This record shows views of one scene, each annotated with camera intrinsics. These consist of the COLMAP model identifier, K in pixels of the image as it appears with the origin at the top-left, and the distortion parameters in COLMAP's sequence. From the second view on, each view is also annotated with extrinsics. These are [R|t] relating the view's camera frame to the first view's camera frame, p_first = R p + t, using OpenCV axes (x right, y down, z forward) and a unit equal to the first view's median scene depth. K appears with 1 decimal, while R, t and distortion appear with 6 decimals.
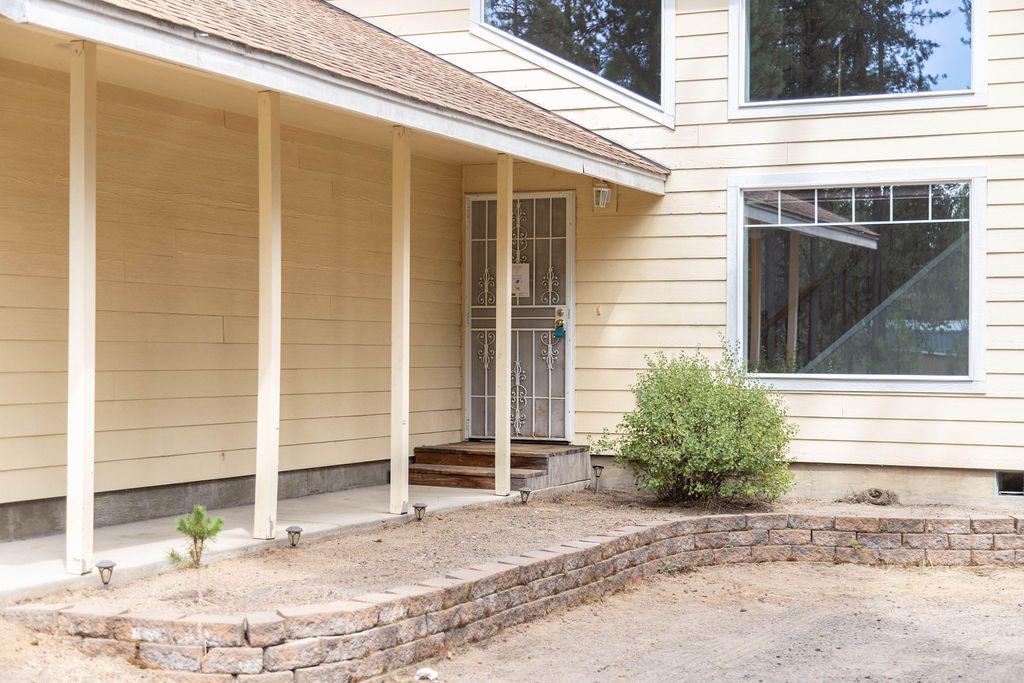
lens RADIAL K [[1698.7, 0, 511.5], [0, 1698.7, 342.4], [0, 0, 1]] dist [-0.006663, 0.000000]
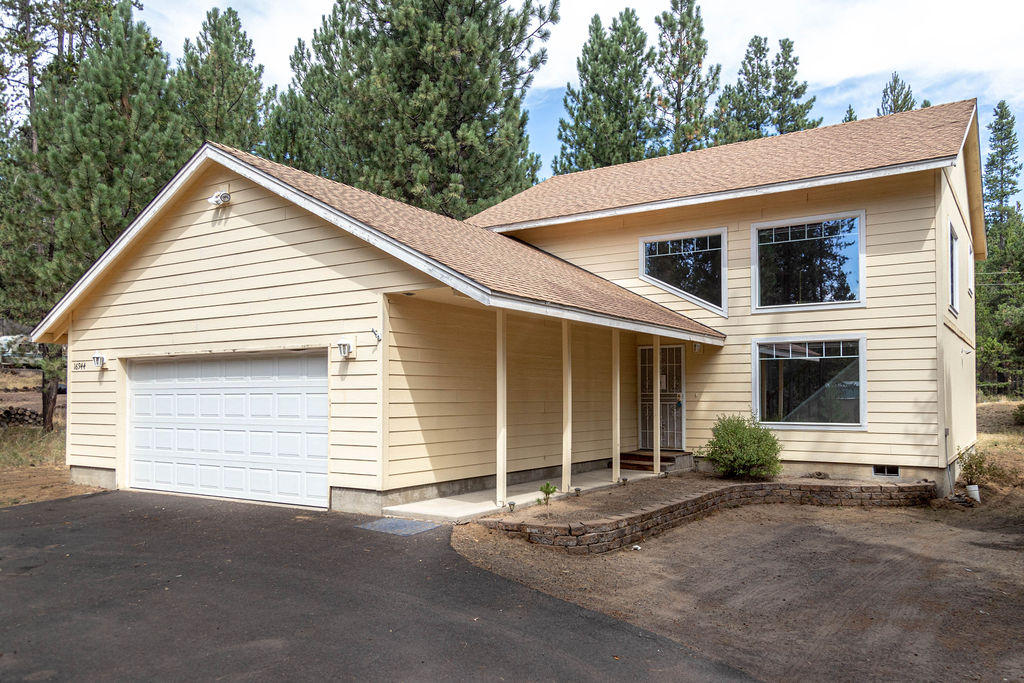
lens RADIAL K [[774.3, 0, 532.0], [0, 774.3, 375.6], [0, 0, 1]] dist [-0.008460, -0.007425]
pose [[0.989204, -0.010834, -0.146147, -0.019202], [0.007030, 0.999624, -0.026519, -0.021635], [0.146379, 0.025205, 0.988907, -0.115493]]
